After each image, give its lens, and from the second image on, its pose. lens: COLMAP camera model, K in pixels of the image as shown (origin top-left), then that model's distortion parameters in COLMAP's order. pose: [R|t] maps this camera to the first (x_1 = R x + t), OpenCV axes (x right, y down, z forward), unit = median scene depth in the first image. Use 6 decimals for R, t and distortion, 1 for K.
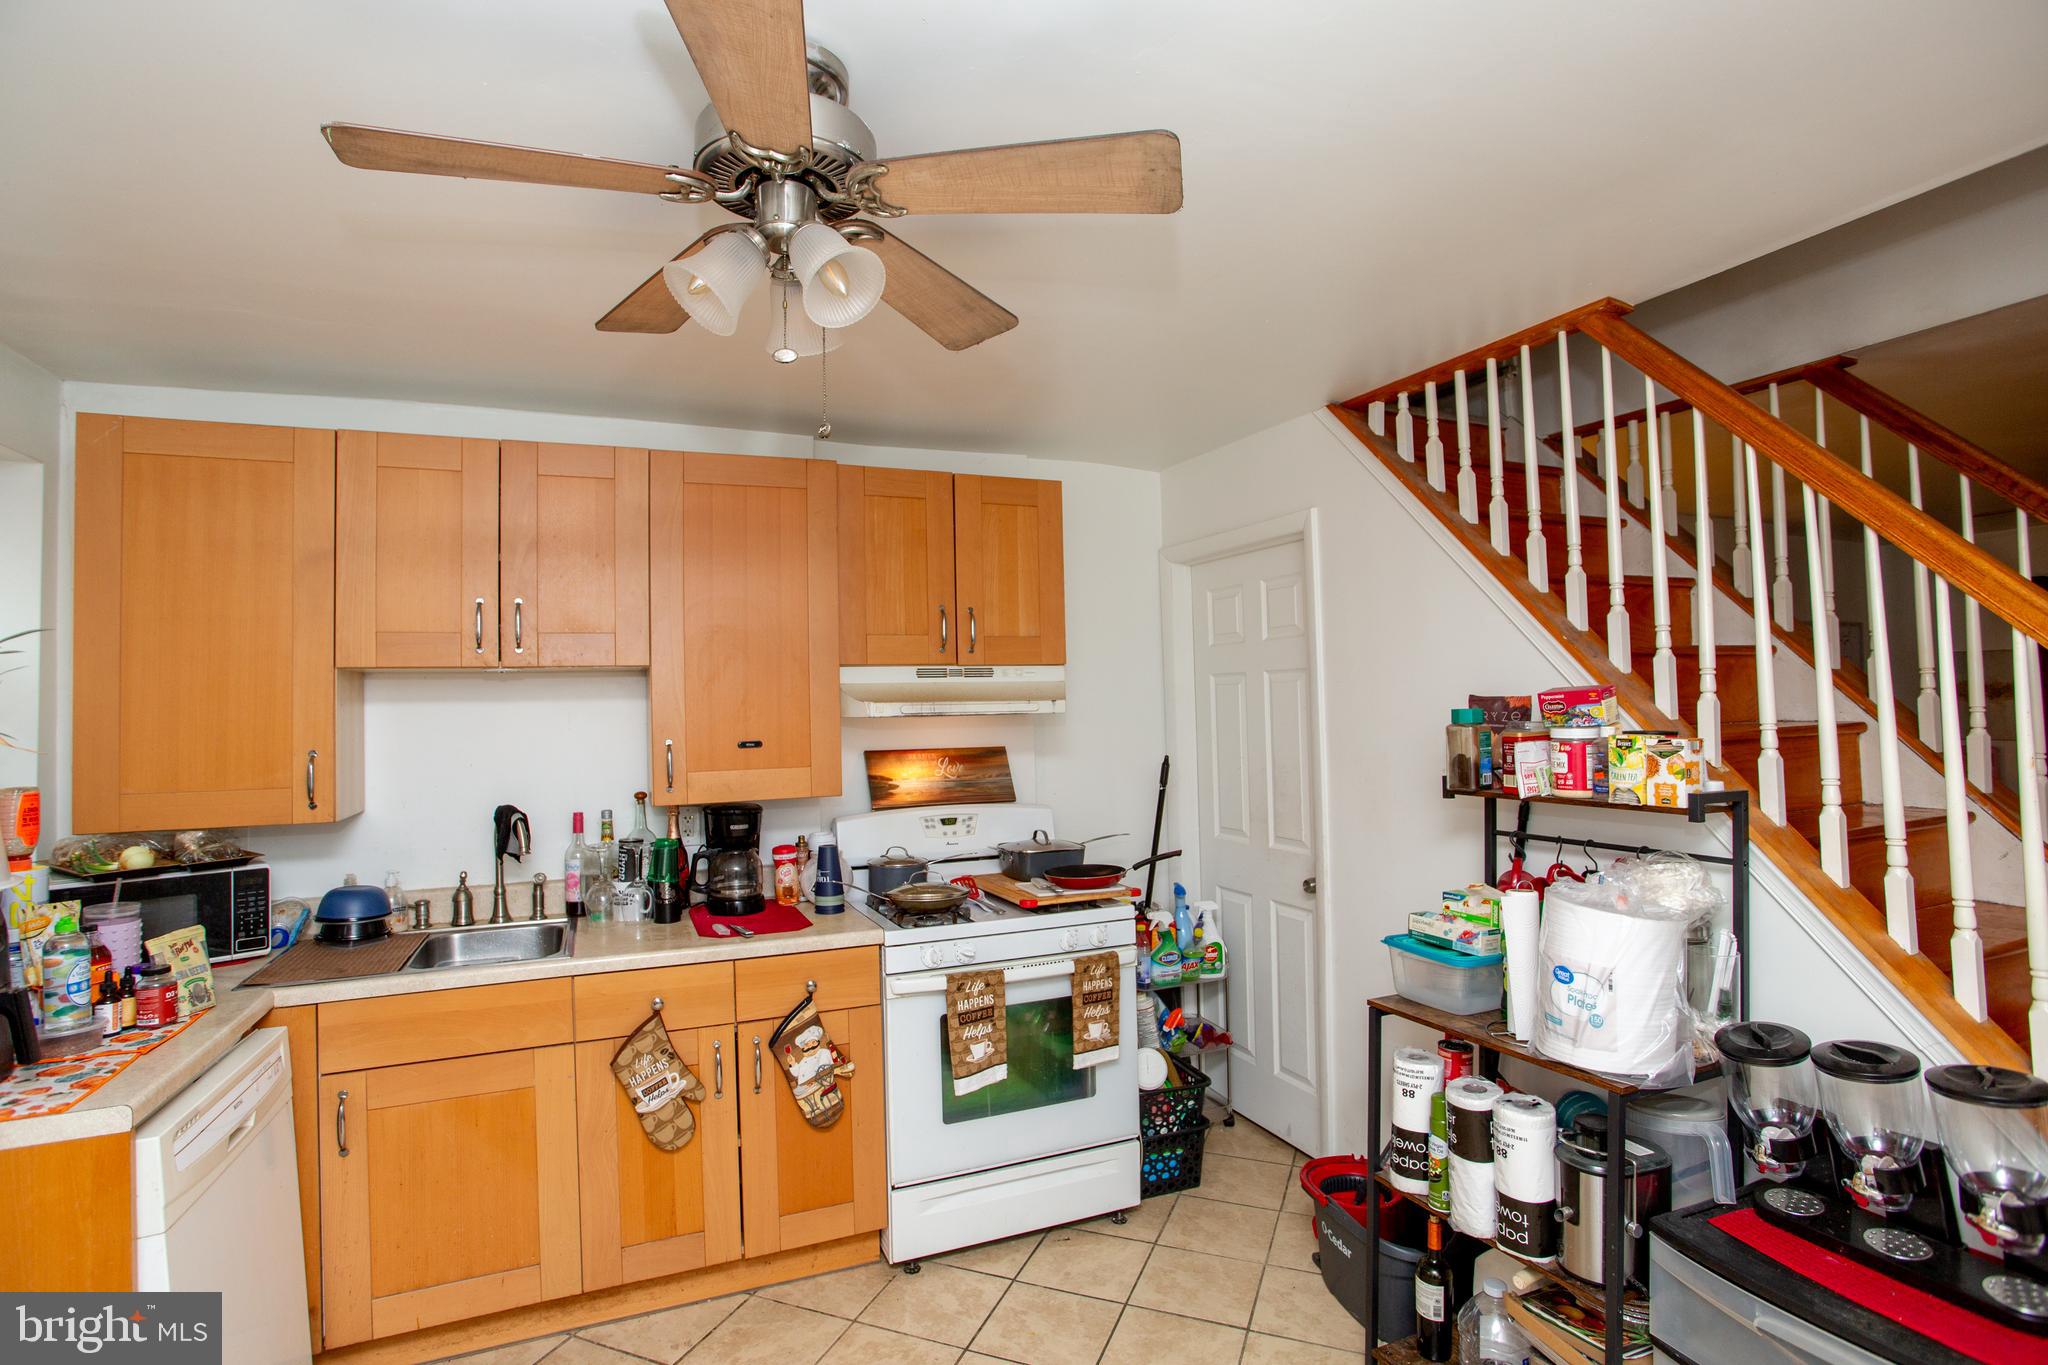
lens RADIAL K [[990.7, 0, 1012.1], [0, 990.7, 677.3], [0, 0, 1]] dist [-0.075914, 0.029206]
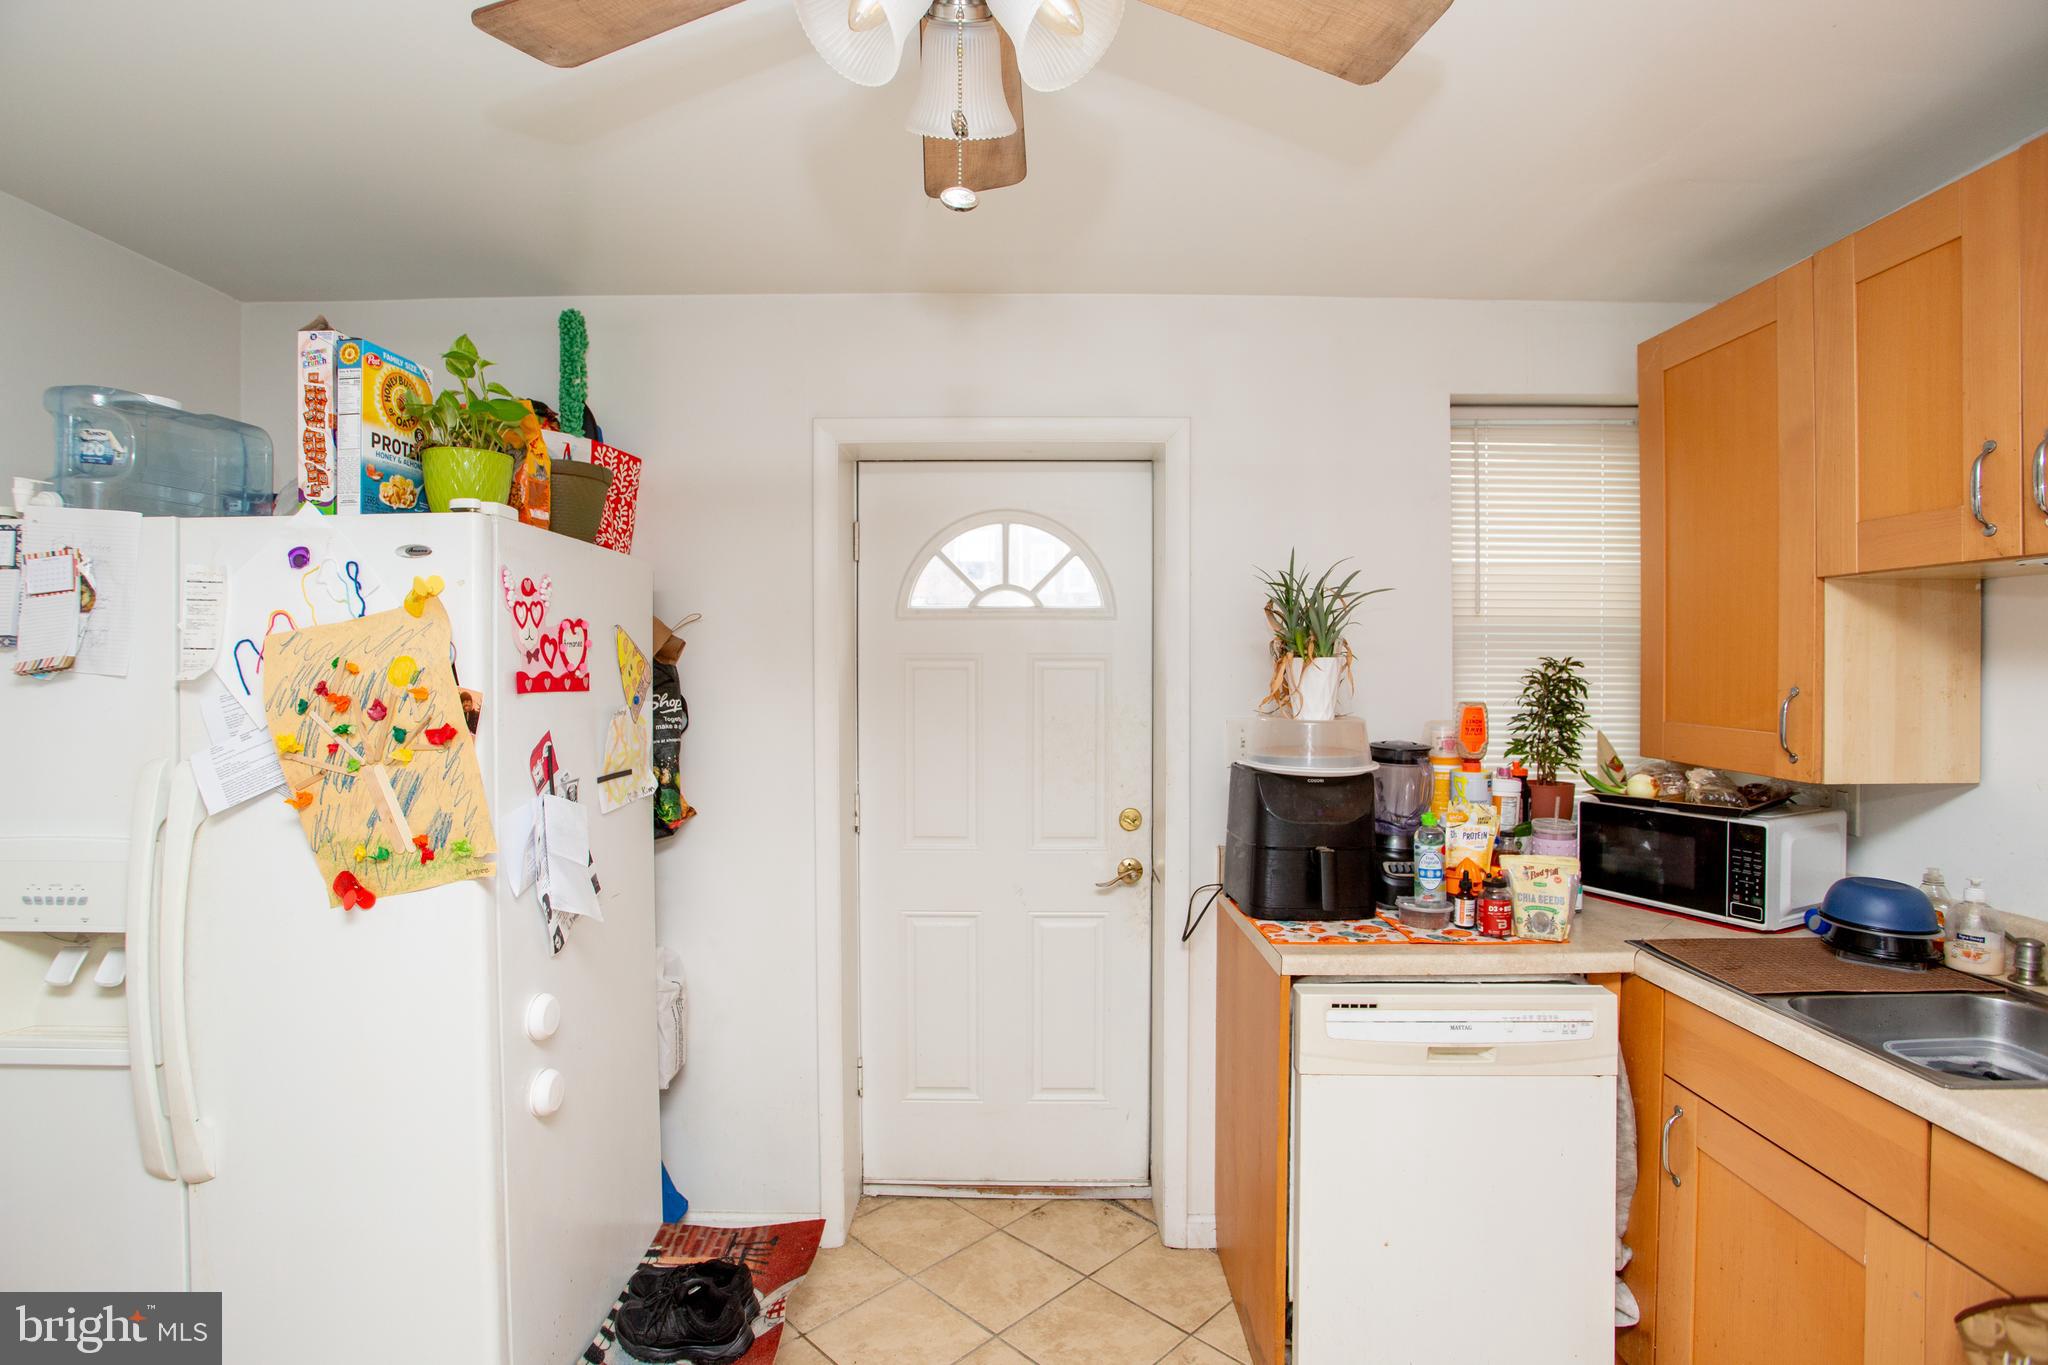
lens RADIAL K [[990.7, 0, 1008.1], [0, 990.7, 672.2], [0, 0, 1]] dist [-0.075914, 0.029206]
pose [[-0.394231, 0.035176, -0.918338, 0.214469], [0.037534, 0.999050, 0.022155, 0.021979], [0.918244, -0.025734, -0.395177, 0.680306]]
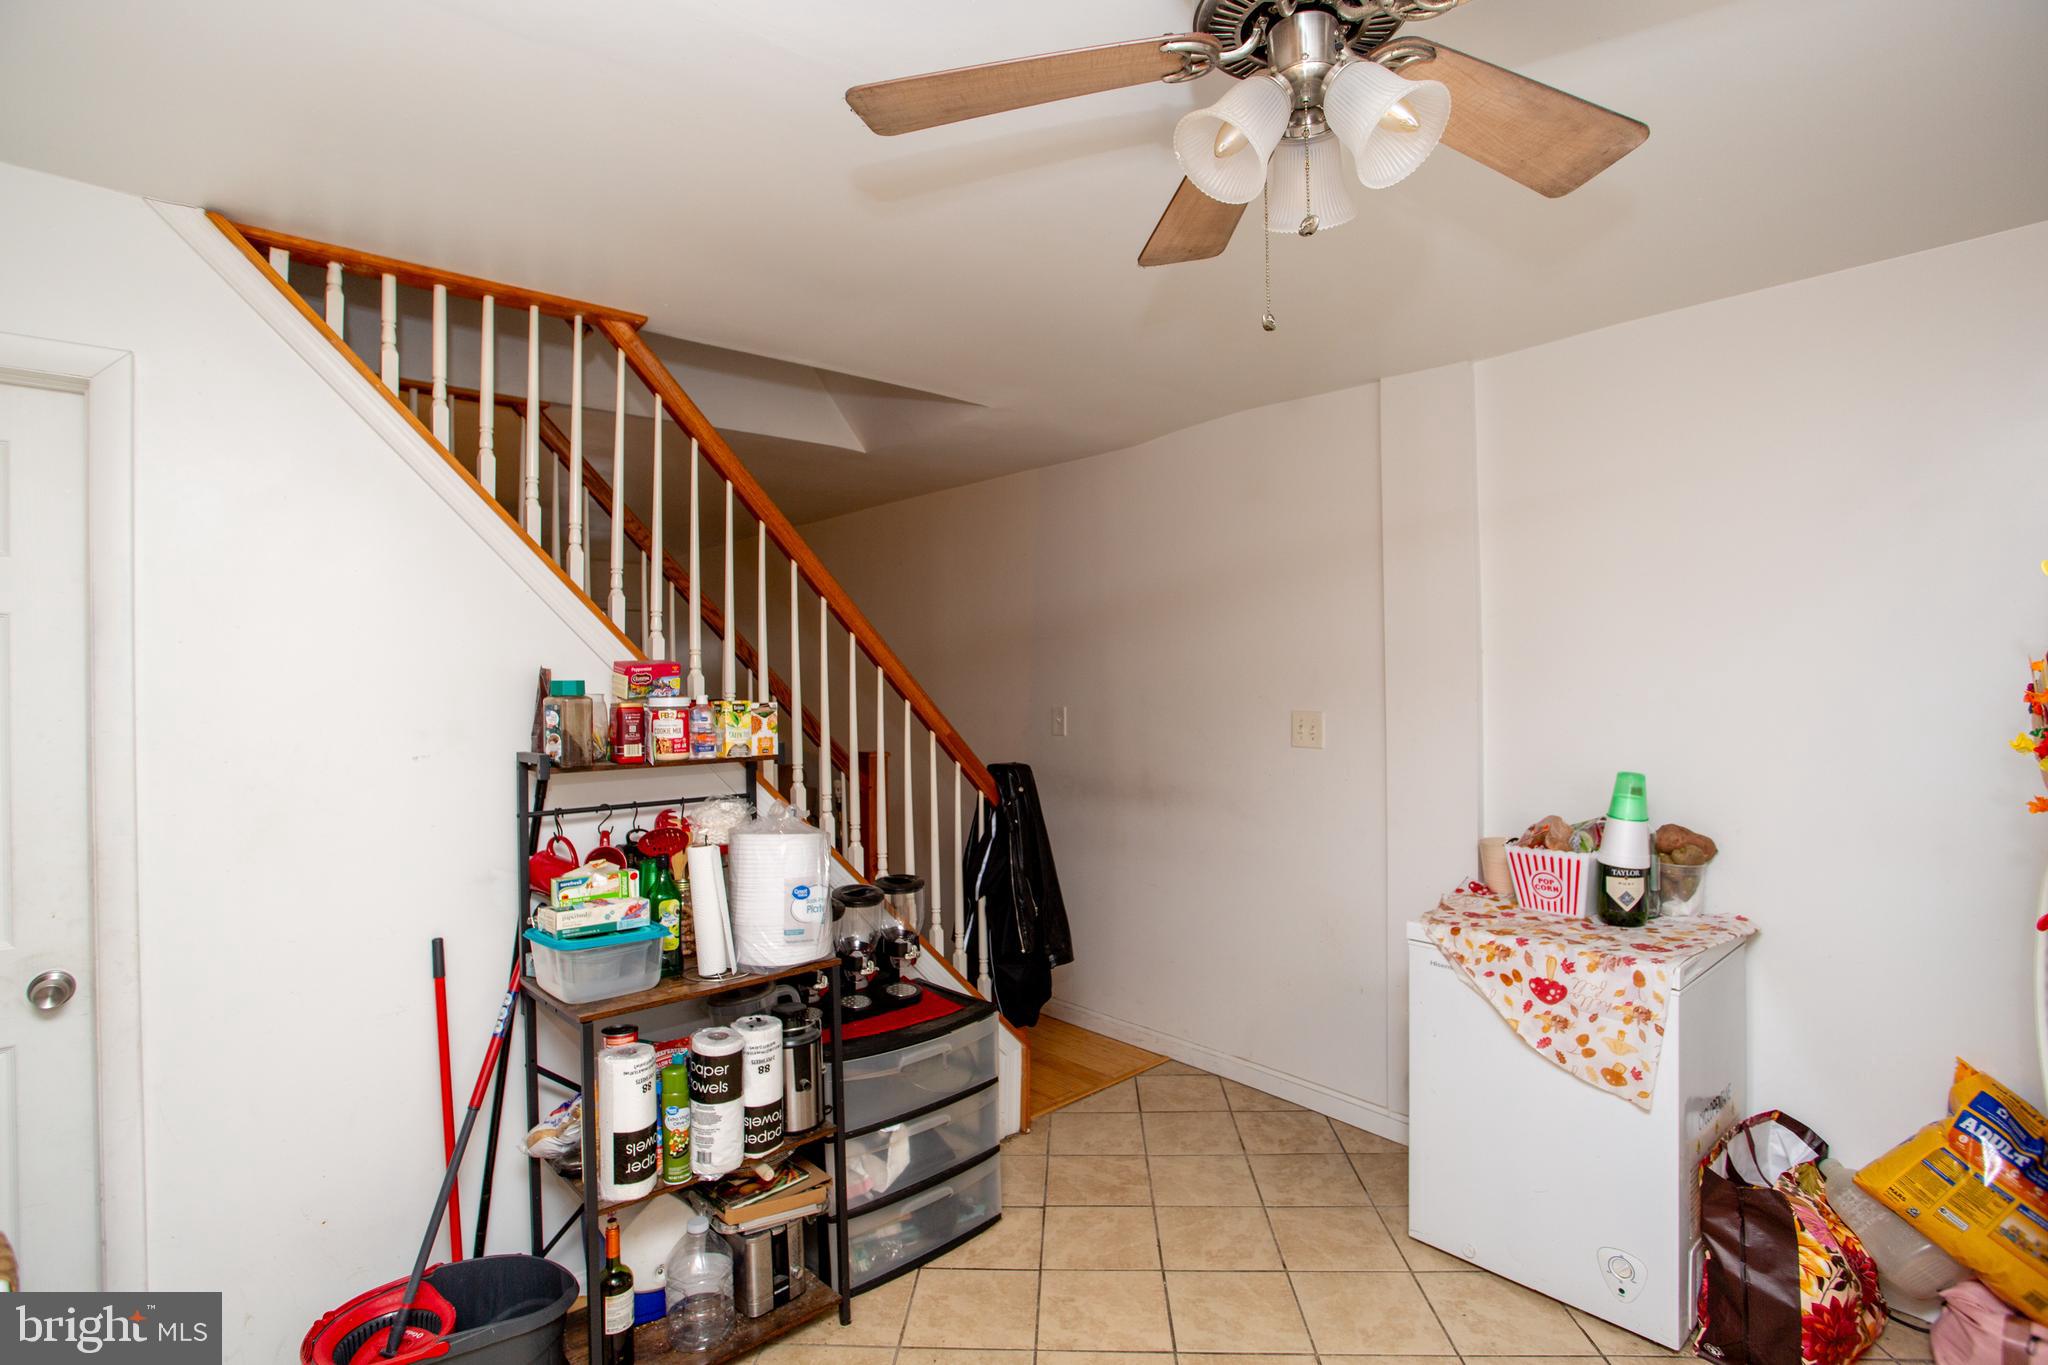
lens RADIAL K [[990.7, 0, 1017.8], [0, 990.7, 674.0], [0, 0, 1]] dist [-0.075914, 0.029206]
pose [[-0.322887, 0.024222, 0.946127, -0.496865], [-0.012682, 0.999472, -0.029915, 0.043884], [-0.946352, -0.021658, -0.322410, 0.799077]]
